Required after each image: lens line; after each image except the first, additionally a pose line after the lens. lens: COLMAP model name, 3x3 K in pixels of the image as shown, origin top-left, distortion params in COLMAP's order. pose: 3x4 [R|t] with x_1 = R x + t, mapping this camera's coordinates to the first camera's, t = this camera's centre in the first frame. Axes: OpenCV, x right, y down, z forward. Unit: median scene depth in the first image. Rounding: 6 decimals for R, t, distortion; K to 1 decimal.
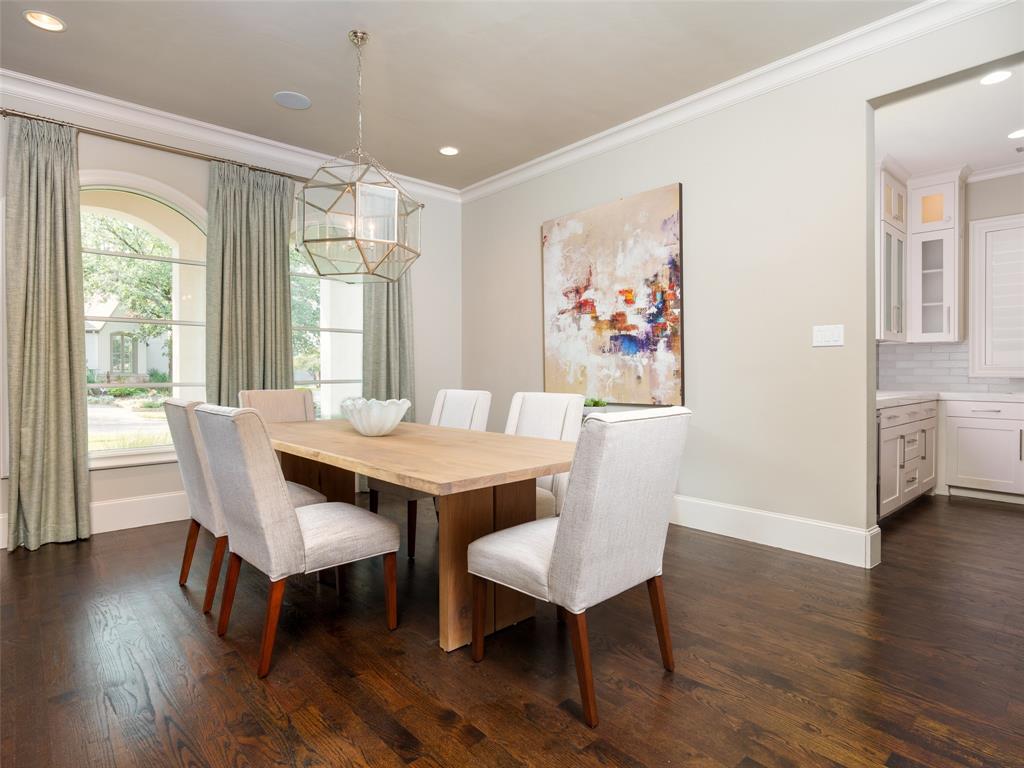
lens RADIAL K [[544.1, 0, 512.8], [0, 544.1, 381.4], [0, 0, 1]] dist [-0.002574, -0.000743]
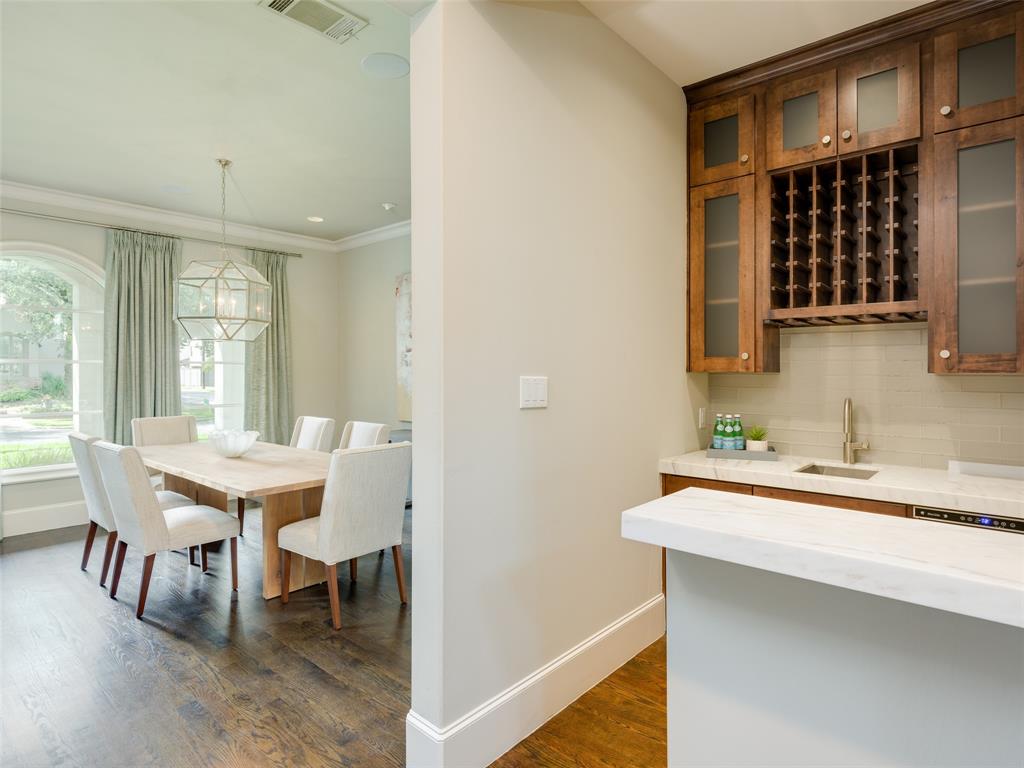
lens RADIAL K [[559.5, 0, 511.2], [0, 559.5, 378.2], [0, 0, 1]] dist [-0.005152, 0.000706]
pose [[0.993766, -0.001622, 0.111476, 0.197913], [0.001935, 0.999994, -0.002704, -0.064895], [-0.111471, 0.002903, 0.993764, -0.334052]]
